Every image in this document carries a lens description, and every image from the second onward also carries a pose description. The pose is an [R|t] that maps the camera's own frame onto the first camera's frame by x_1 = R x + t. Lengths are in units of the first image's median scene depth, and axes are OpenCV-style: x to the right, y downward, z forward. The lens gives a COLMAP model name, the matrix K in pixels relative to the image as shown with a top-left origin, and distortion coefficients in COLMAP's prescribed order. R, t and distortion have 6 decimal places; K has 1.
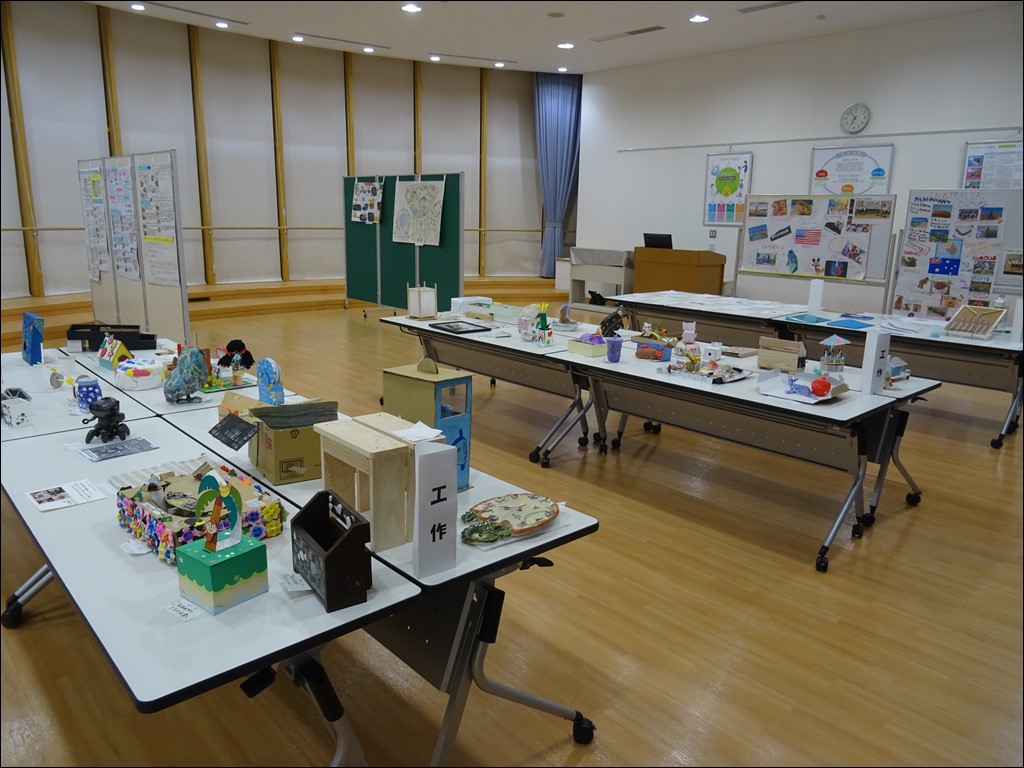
lens RADIAL K [[734.7, 0, 512.0], [0, 734.7, 384.0], [0, 0, 1]] dist [-0.002876, -0.000374]
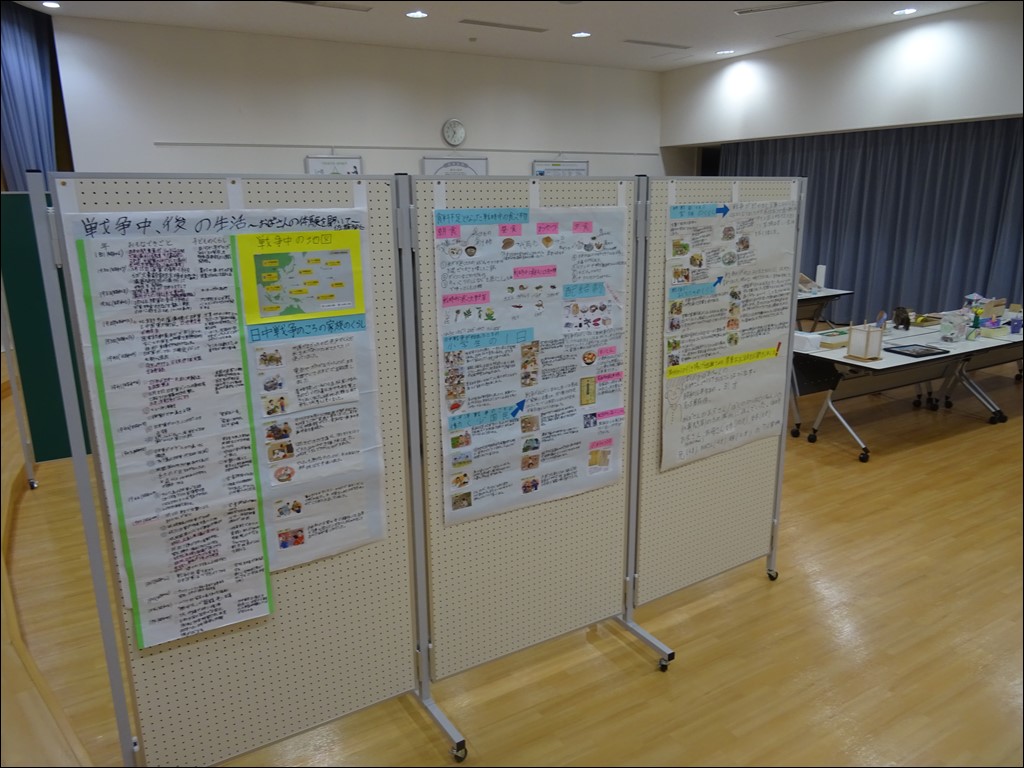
lens RADIAL K [[734.7, 0, 512.0], [0, 734.7, 384.0], [0, 0, 1]] dist [-0.002876, -0.000374]
pose [[0.203539, -0.265362, 0.942420, -0.677624], [0.238940, 0.946927, 0.215026, -0.224213], [-0.949463, 0.181416, 0.256142, 0.715588]]
